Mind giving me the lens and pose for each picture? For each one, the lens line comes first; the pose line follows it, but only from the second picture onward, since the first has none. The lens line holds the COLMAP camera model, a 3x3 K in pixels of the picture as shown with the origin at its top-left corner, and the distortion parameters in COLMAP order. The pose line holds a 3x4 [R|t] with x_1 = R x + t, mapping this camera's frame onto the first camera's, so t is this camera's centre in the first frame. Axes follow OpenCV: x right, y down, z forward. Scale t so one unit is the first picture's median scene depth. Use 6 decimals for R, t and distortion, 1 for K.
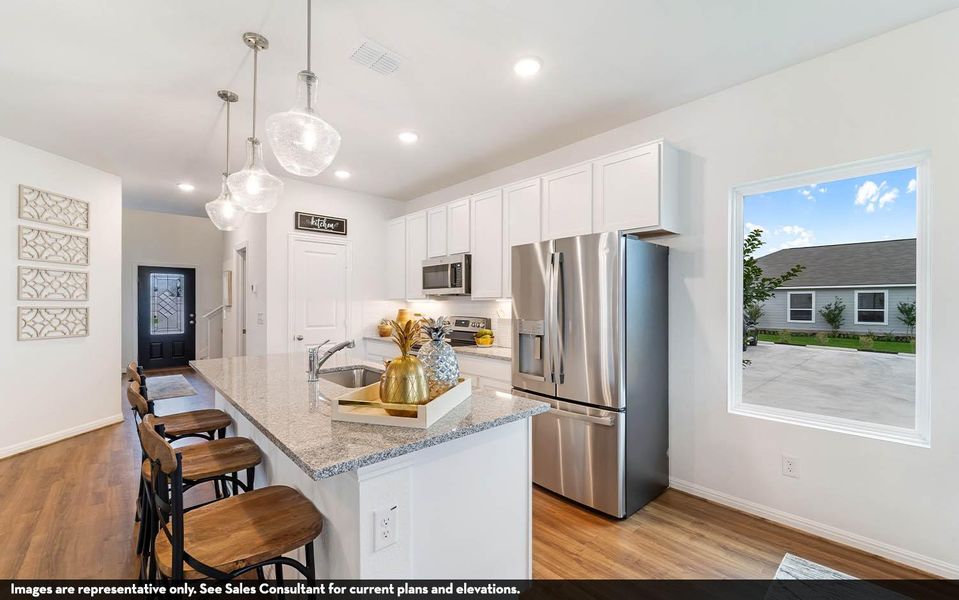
lens RADIAL K [[383.9, 0, 472.4], [0, 383.9, 301.8], [0, 0, 1]] dist [0.006111, -0.002177]
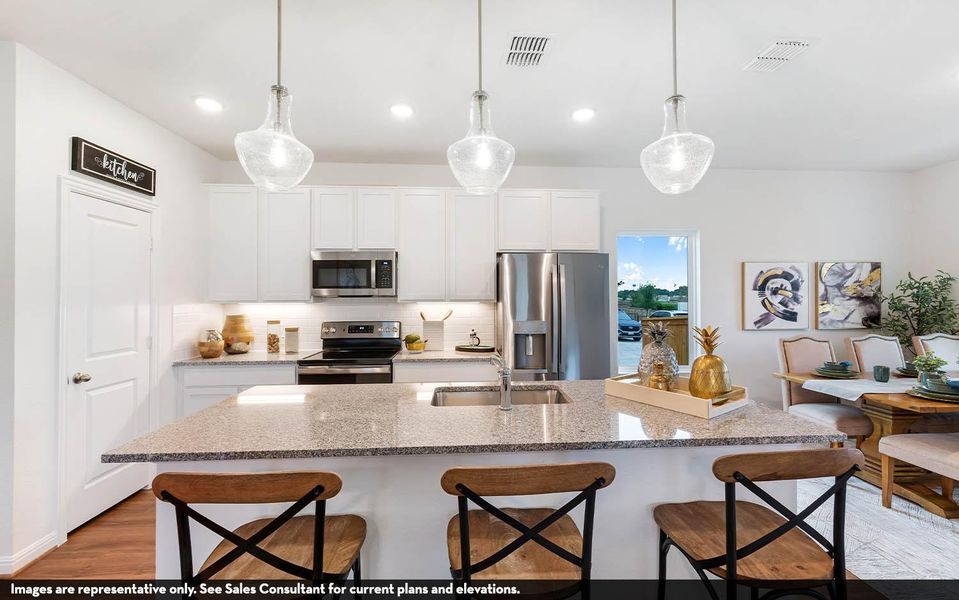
lens RADIAL K [[383.9, 0, 486.1], [0, 383.9, 295.6], [0, 0, 1]] dist [0.006111, -0.002177]
pose [[0.636807, -0.000923, 0.771023, -0.563520], [0.003300, 0.999993, -0.001528, -0.018437], [-0.771016, 0.003517, 0.636806, 0.264695]]
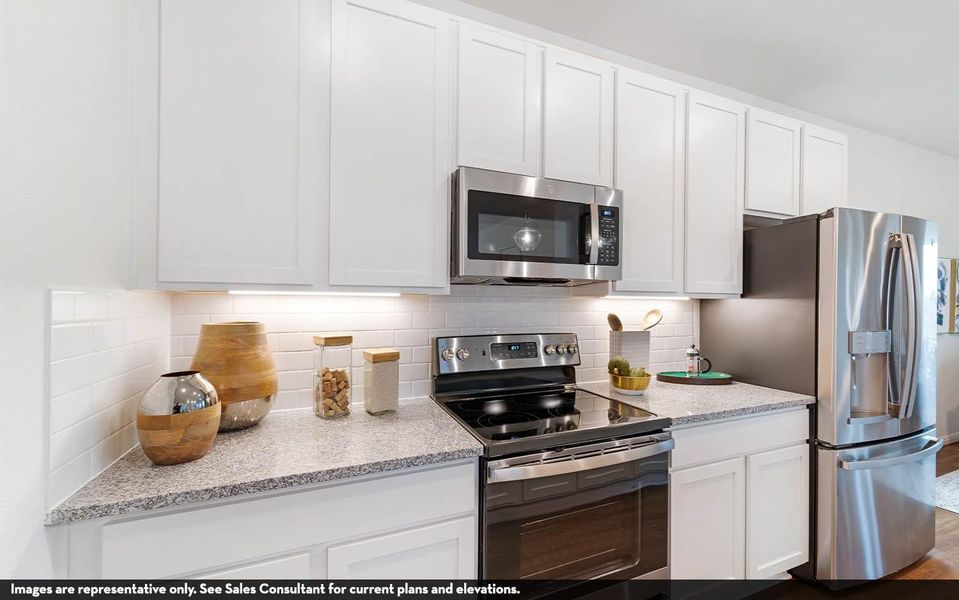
lens RADIAL K [[383.9, 0, 475.5], [0, 383.9, 298.2], [0, 0, 1]] dist [0.006111, -0.002177]
pose [[0.357102, 0.001558, 0.934064, -0.475484], [-0.010831, 0.999938, 0.002473, -0.001340], [-0.934003, -0.011000, 0.357097, 0.974547]]
